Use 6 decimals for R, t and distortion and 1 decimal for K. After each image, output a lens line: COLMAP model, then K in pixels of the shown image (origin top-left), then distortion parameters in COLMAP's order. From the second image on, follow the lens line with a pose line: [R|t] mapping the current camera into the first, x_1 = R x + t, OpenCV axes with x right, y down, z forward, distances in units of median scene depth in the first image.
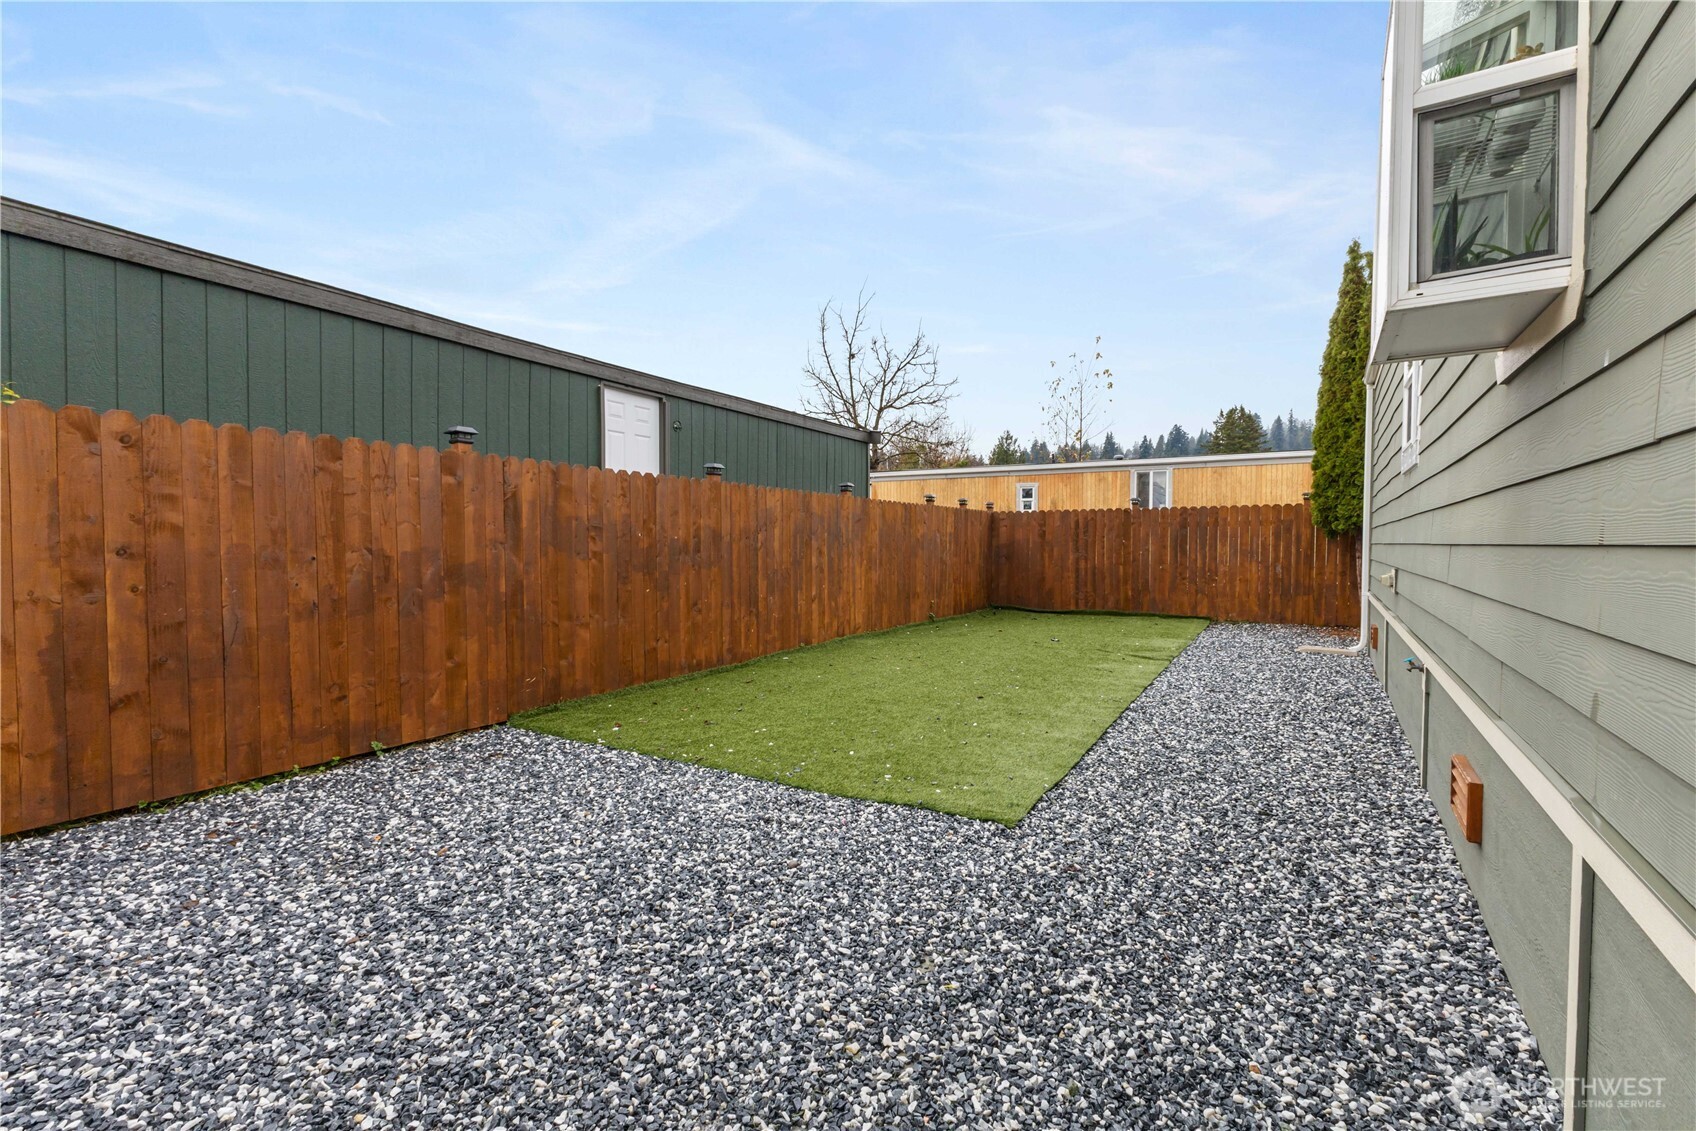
lens RADIAL K [[734.4, 0, 847.4], [0, 734.4, 563.0], [0, 0, 1]] dist [0.011426, -0.001644]
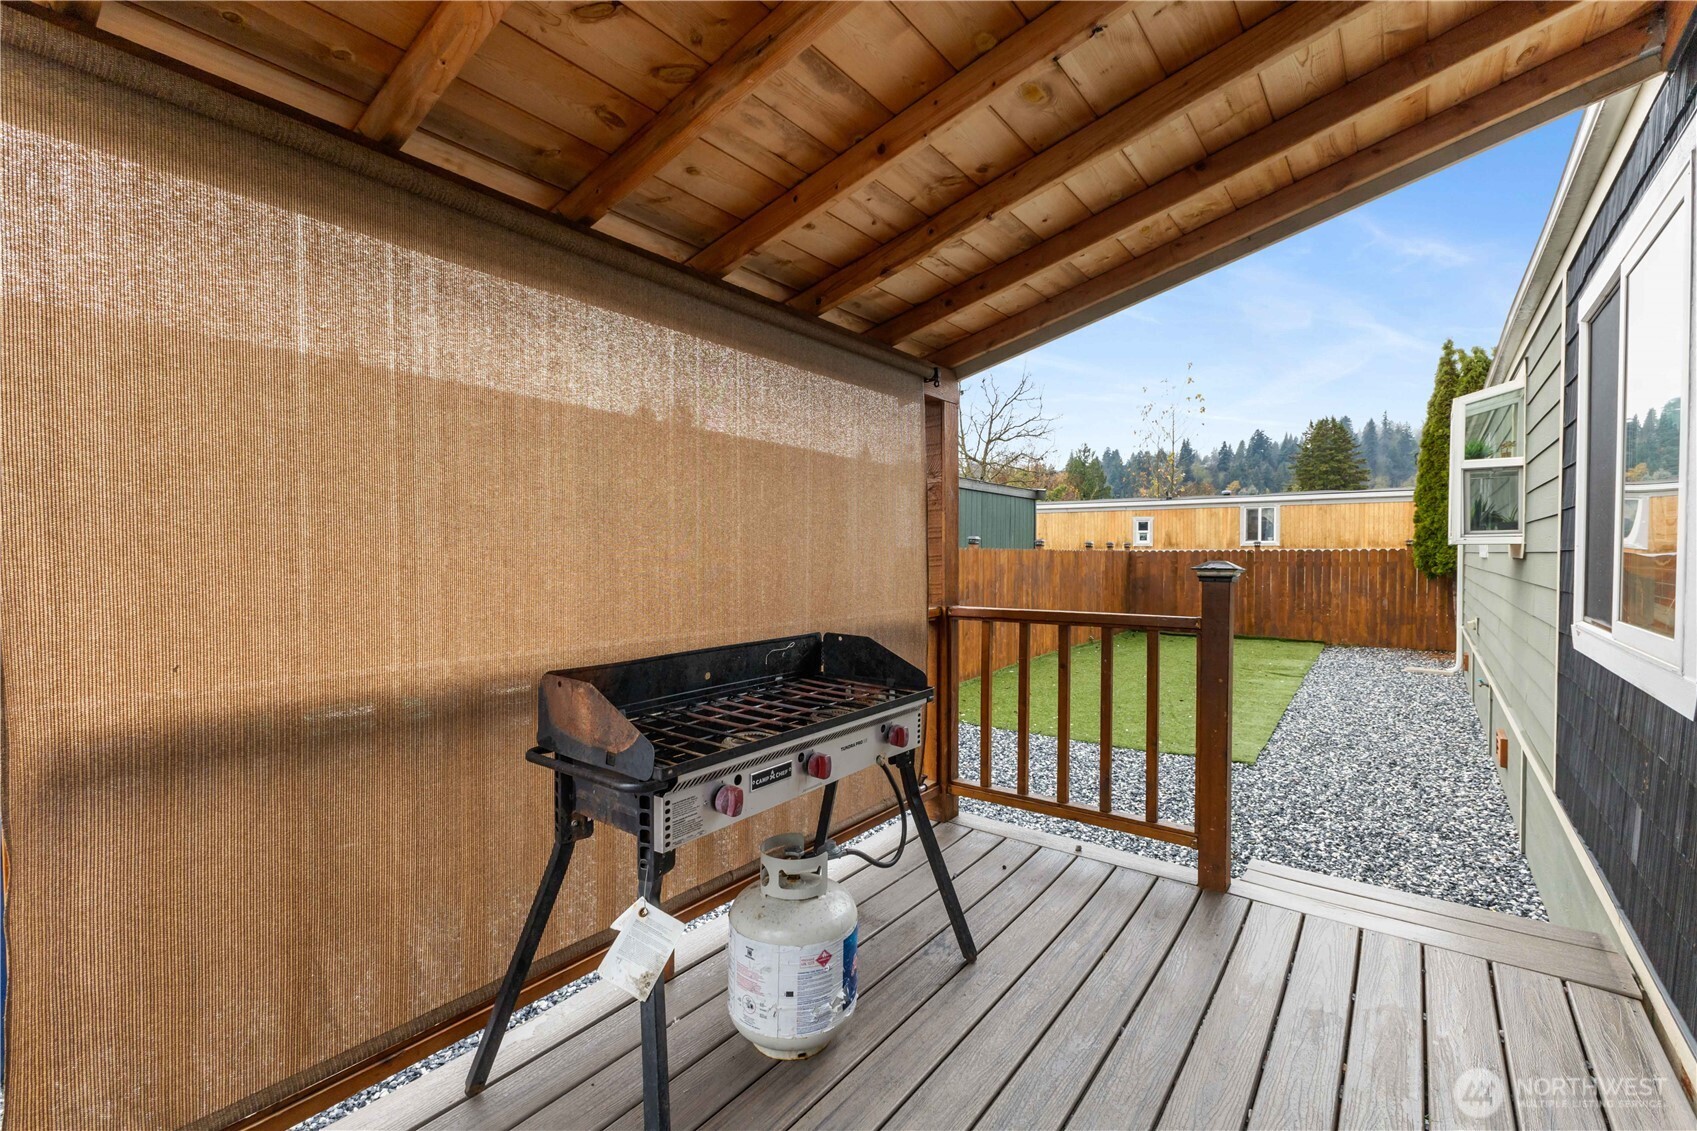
lens RADIAL K [[734.9, 0, 848.5], [0, 734.9, 561.6], [0, 0, 1]] dist [0.011426, -0.001644]
pose [[0.996156, -0.000004, -0.087592, -0.184970], [-0.001365, 0.999878, -0.015559, -0.038523], [0.087582, 0.015619, 0.996035, -0.284780]]
